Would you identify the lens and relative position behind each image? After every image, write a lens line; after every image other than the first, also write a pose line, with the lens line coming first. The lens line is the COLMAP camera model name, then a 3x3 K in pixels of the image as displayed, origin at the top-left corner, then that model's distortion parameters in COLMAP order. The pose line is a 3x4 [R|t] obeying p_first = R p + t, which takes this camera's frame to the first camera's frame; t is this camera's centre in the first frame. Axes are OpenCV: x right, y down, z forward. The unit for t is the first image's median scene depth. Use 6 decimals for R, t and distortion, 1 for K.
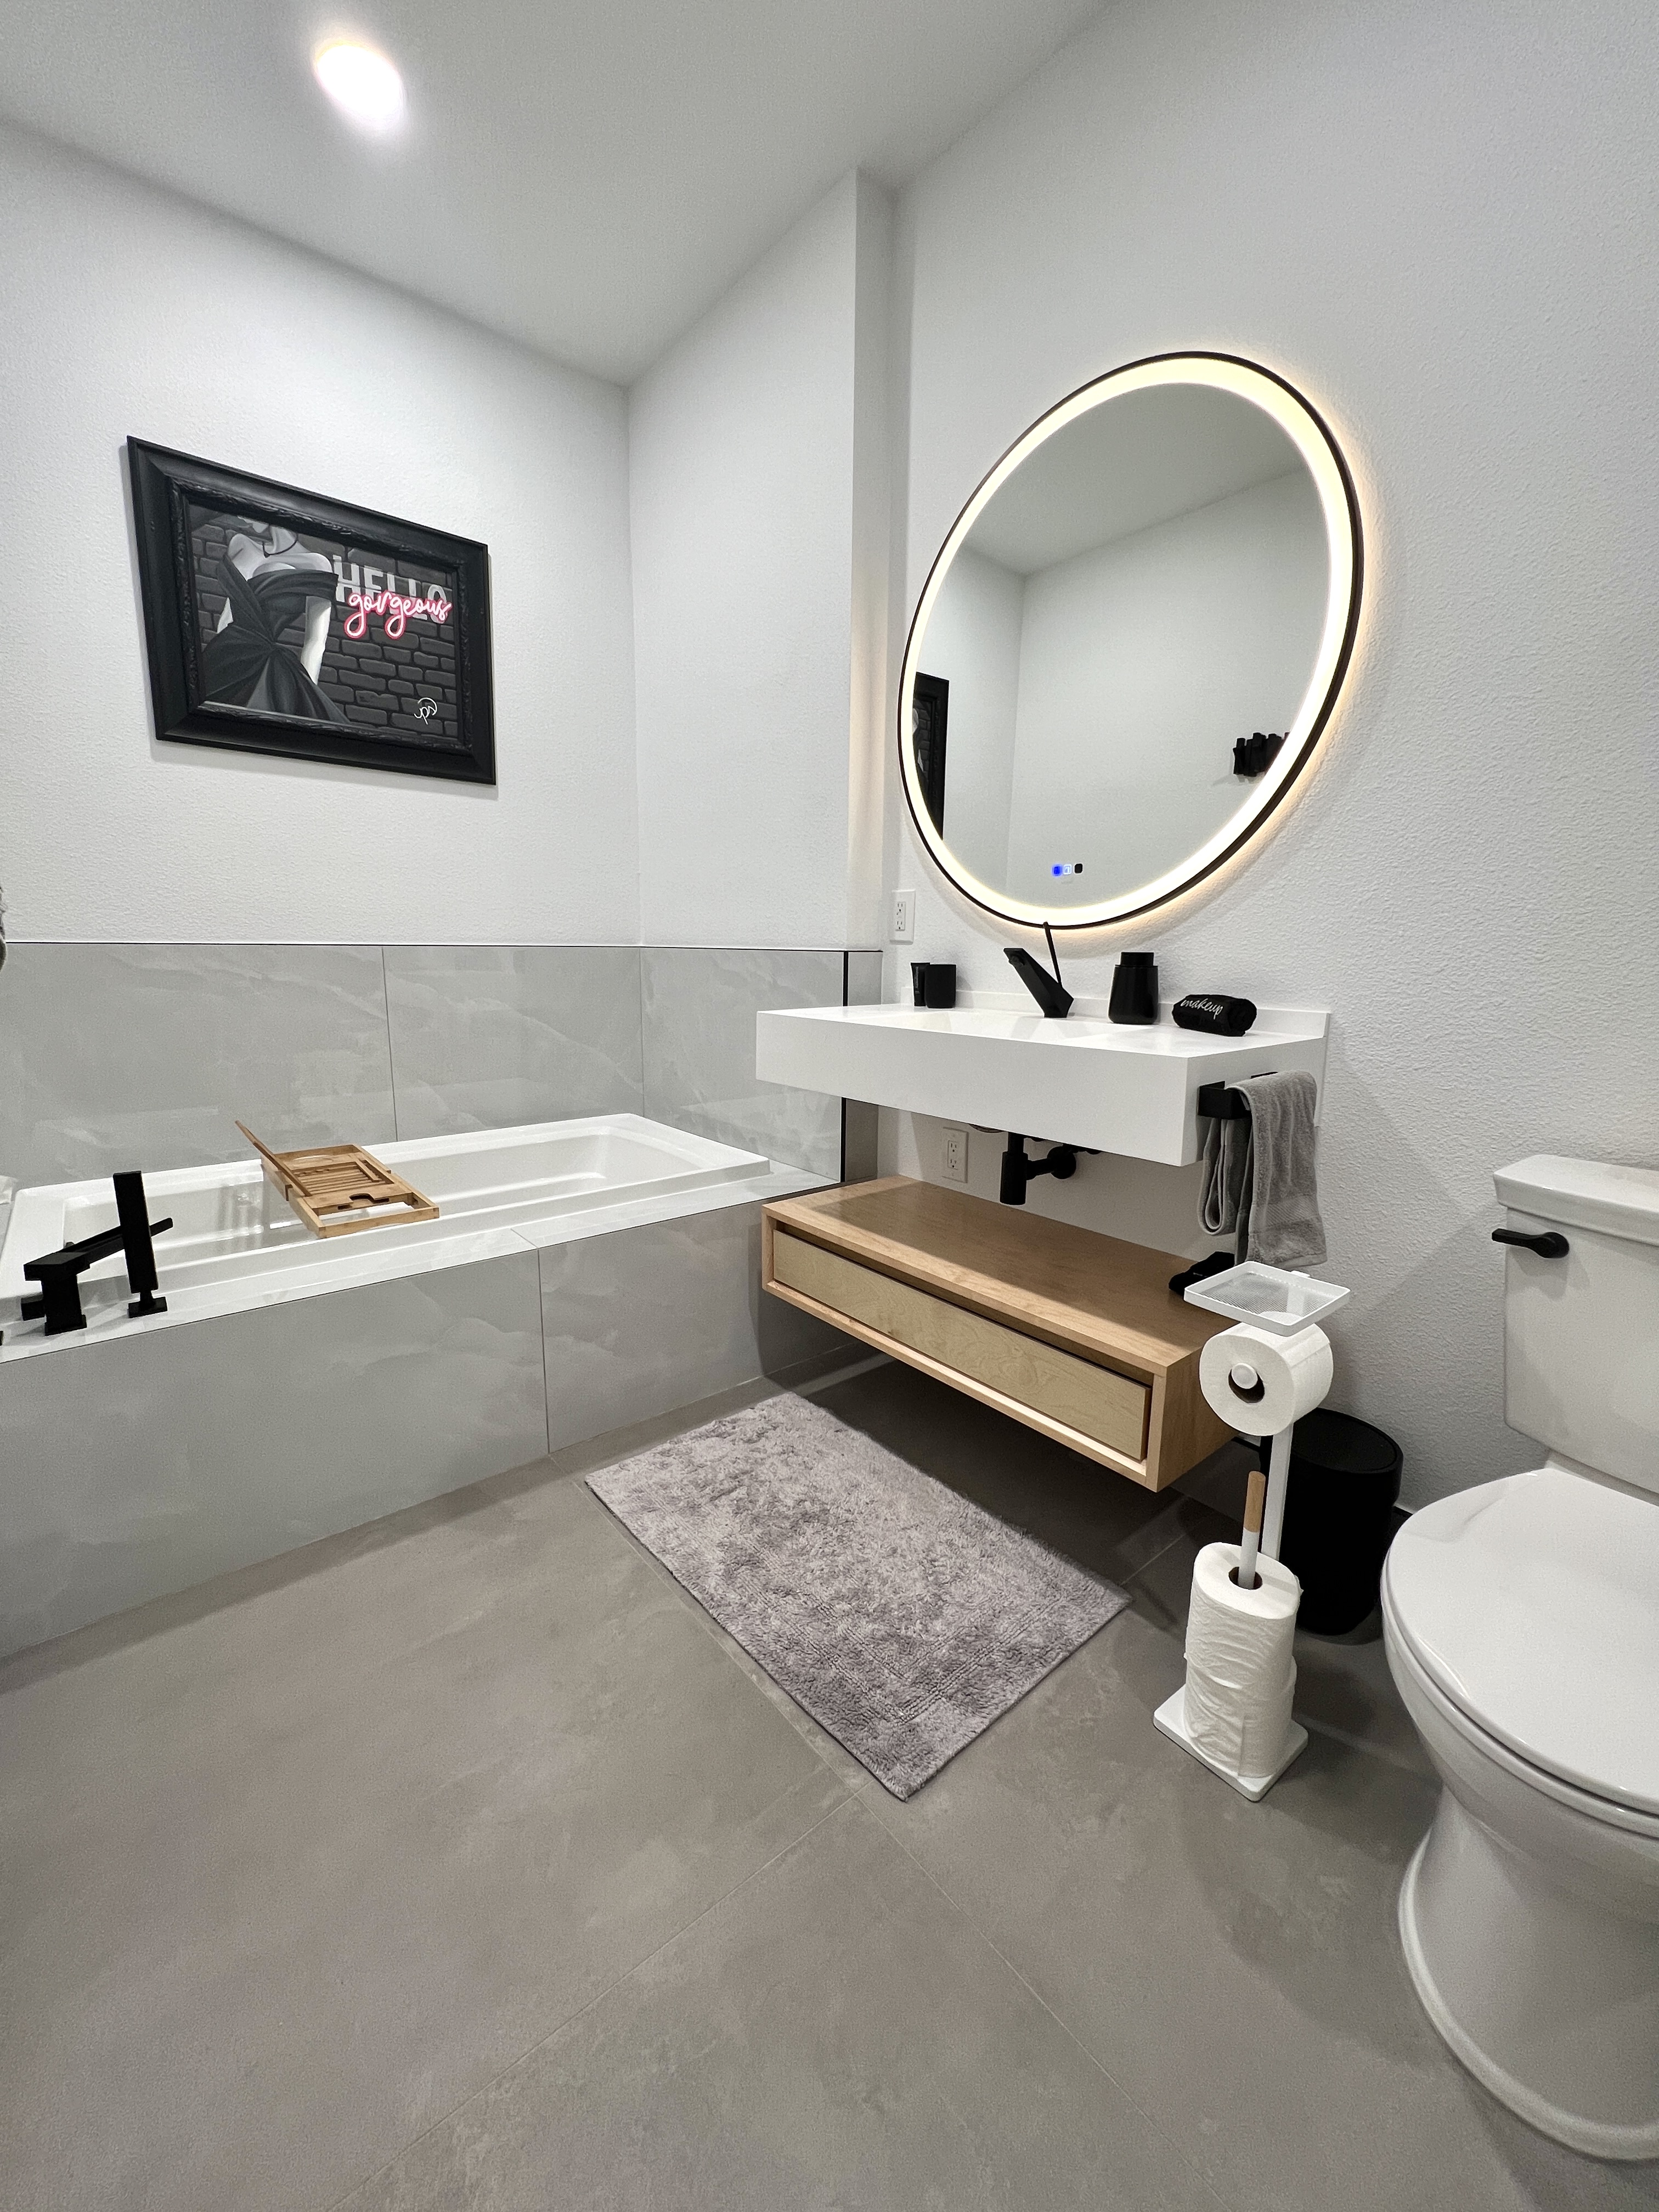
lens RADIAL K [[881.5, 0, 822.4], [0, 881.5, 1102.9], [0, 0, 1]] dist [0.001257, 0.000068]
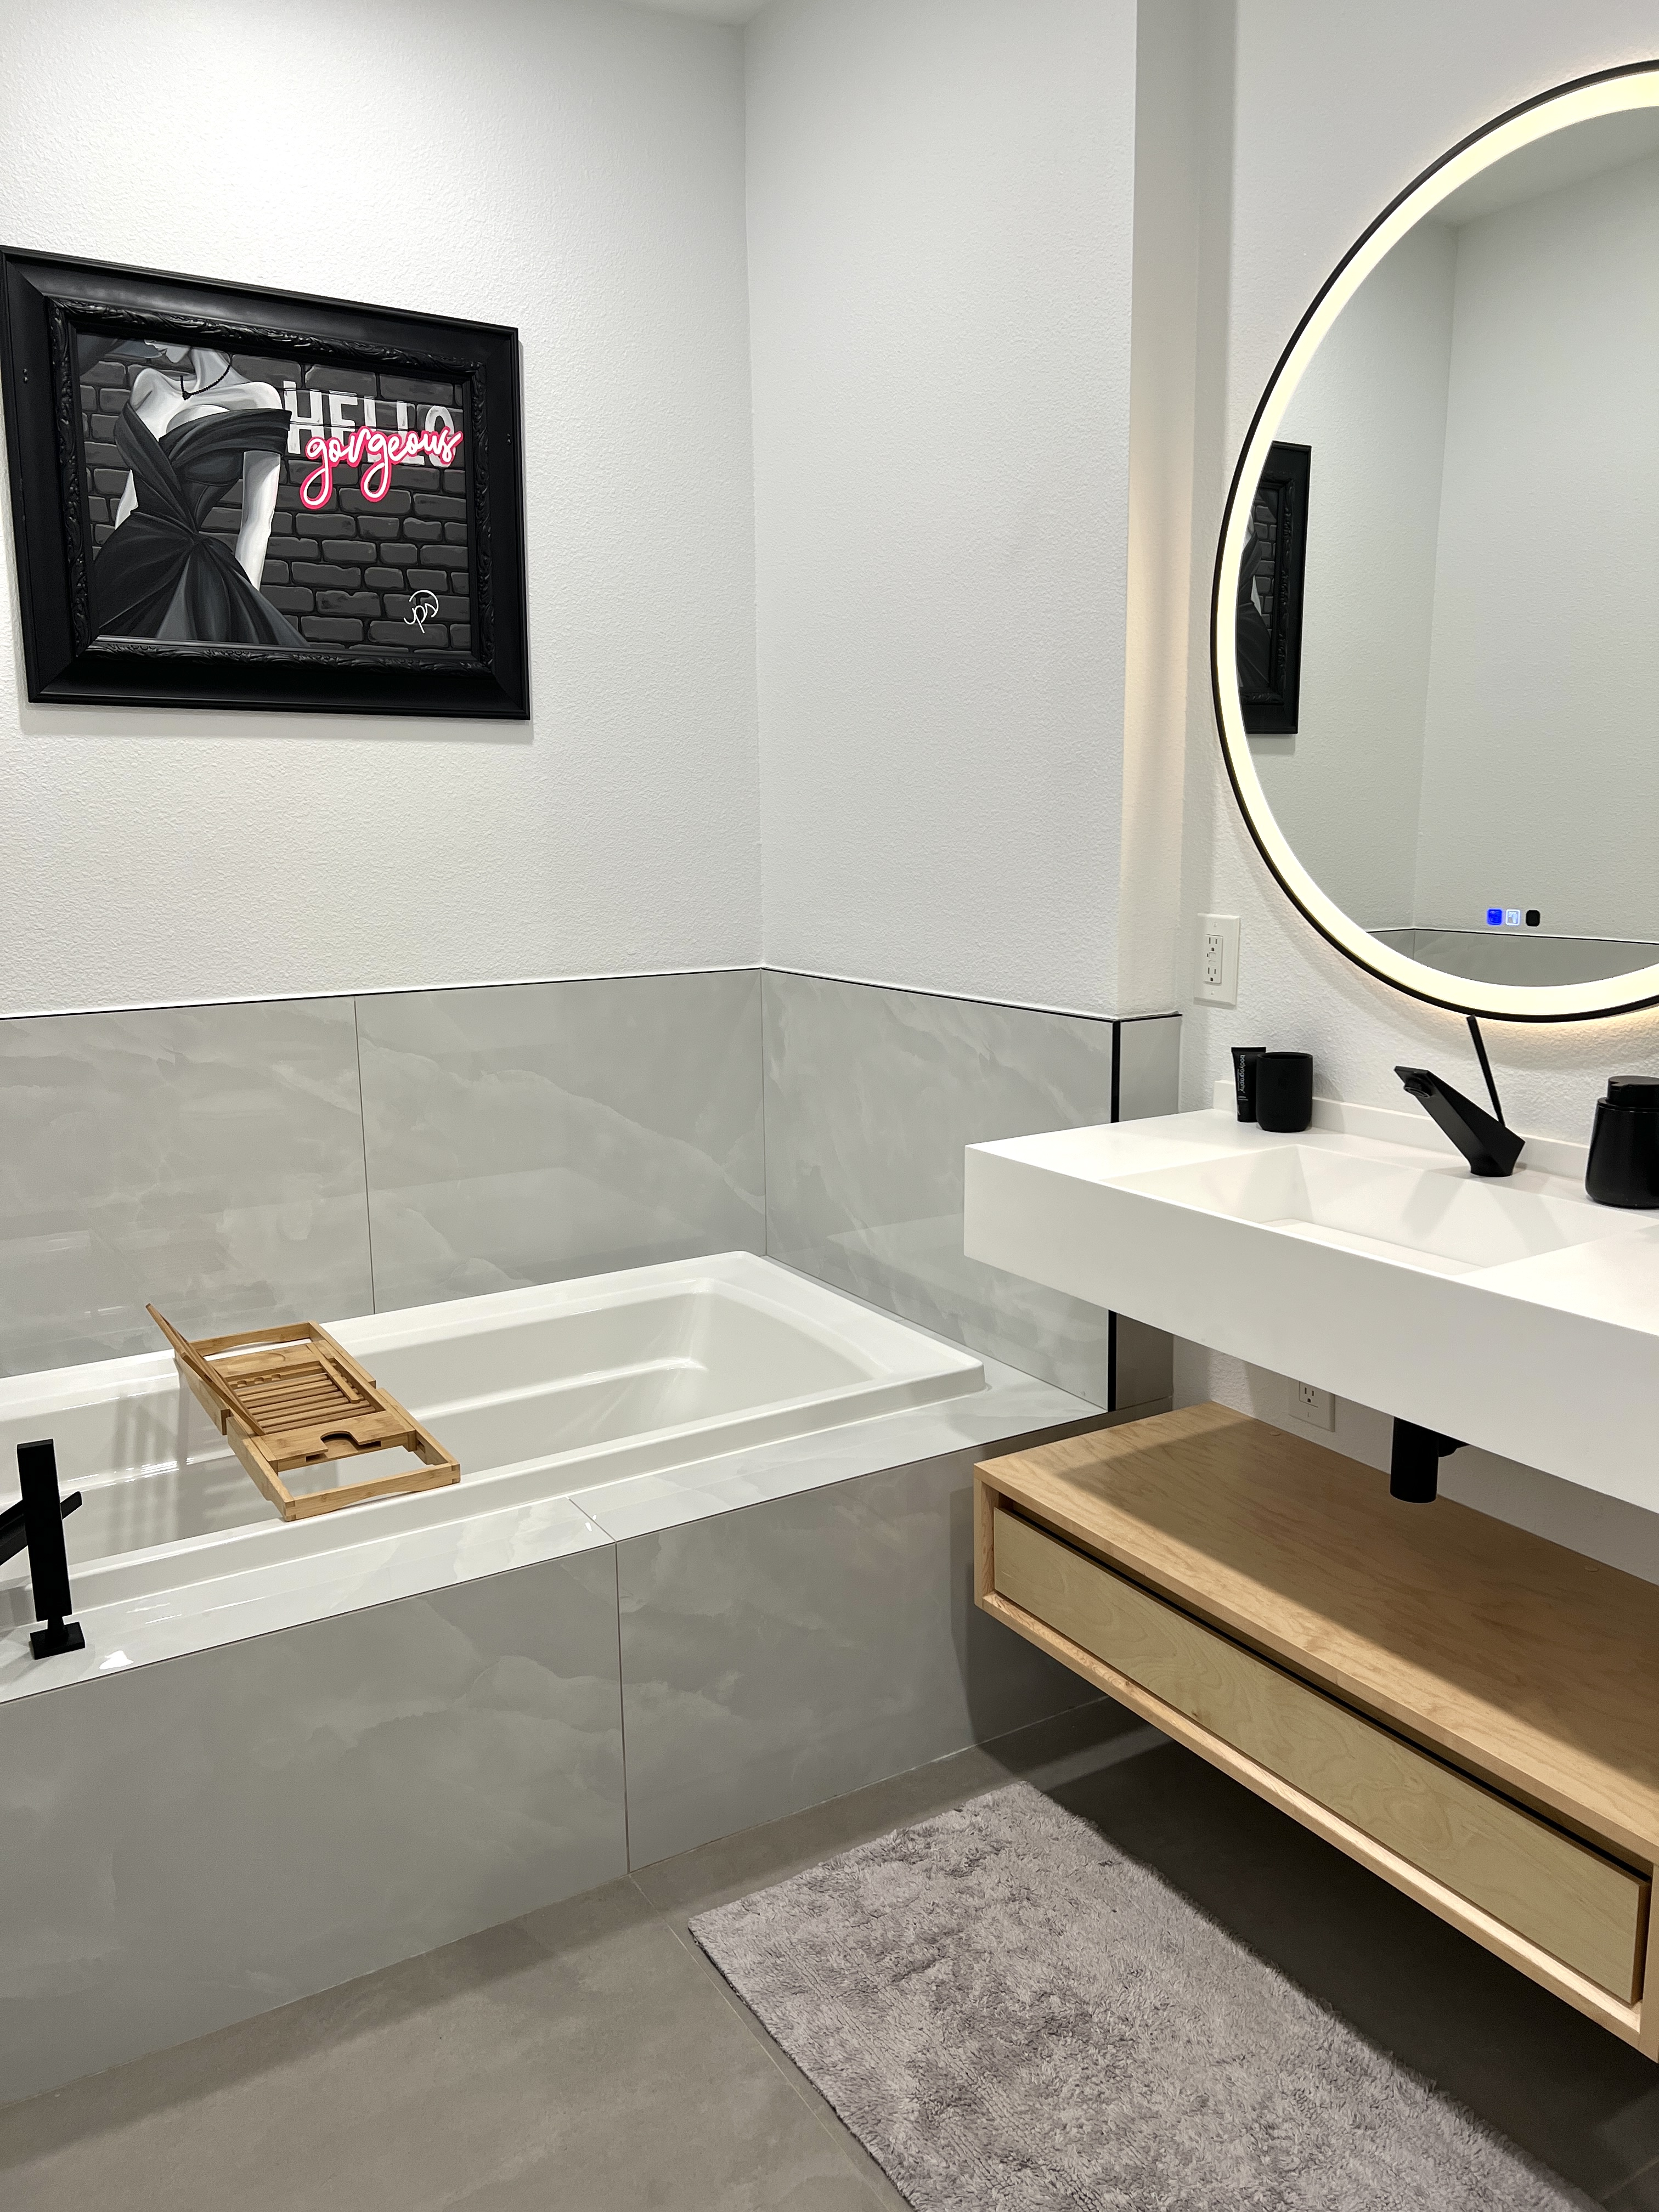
lens RADIAL K [[1654.4, 0, 826.5], [0, 1654.4, 1095.7], [0, 0, 1]] dist [0.050714, -0.048384]
pose [[0.989410, 0.001300, -0.145142, -0.005675], [-0.001548, 0.999998, -0.001596, -0.141339], [0.145139, 0.001804, 0.989410, -0.131366]]
